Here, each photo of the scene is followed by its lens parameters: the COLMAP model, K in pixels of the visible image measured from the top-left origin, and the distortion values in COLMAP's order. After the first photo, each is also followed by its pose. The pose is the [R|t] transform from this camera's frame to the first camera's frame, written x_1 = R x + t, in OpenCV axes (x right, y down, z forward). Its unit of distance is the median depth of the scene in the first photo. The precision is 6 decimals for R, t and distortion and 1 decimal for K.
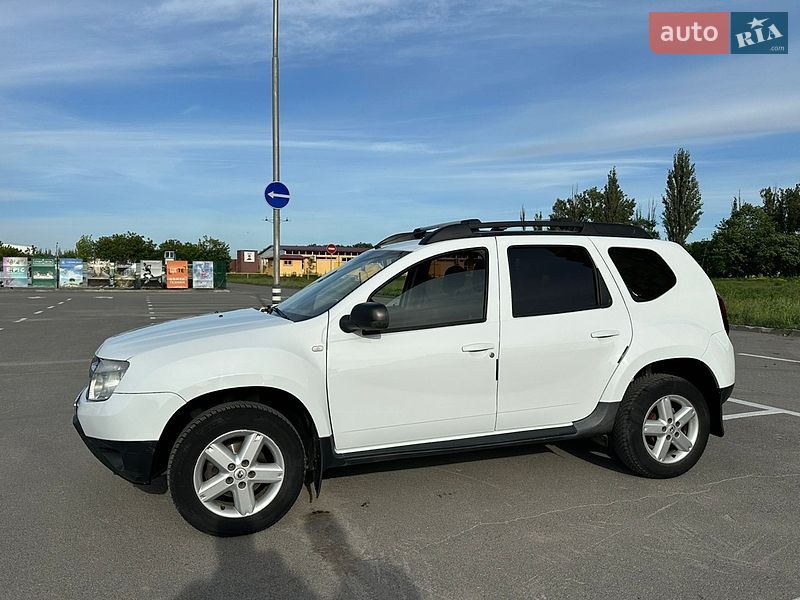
lens RADIAL K [[634.0, 0, 416.9], [0, 634.0, 306.3], [0, 0, 1]] dist [0.103002, -0.153193]
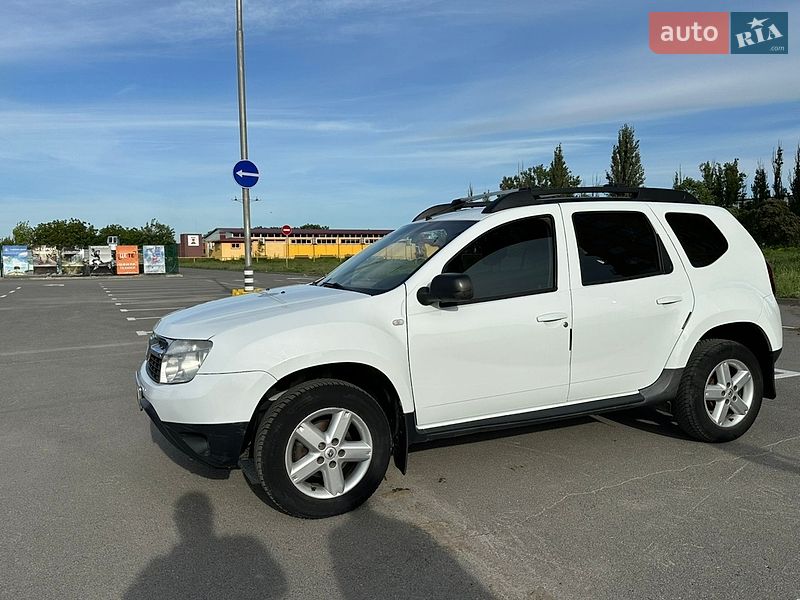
lens RADIAL K [[634.0, 0, 401.7], [0, 634.0, 302.3], [0, 0, 1]] dist [0.103002, -0.153193]
pose [[0.997648, -0.027959, 0.062592, -0.174416], [0.026447, 0.999341, 0.024862, 0.010250], [-0.063245, -0.023149, 0.997730, 0.030215]]
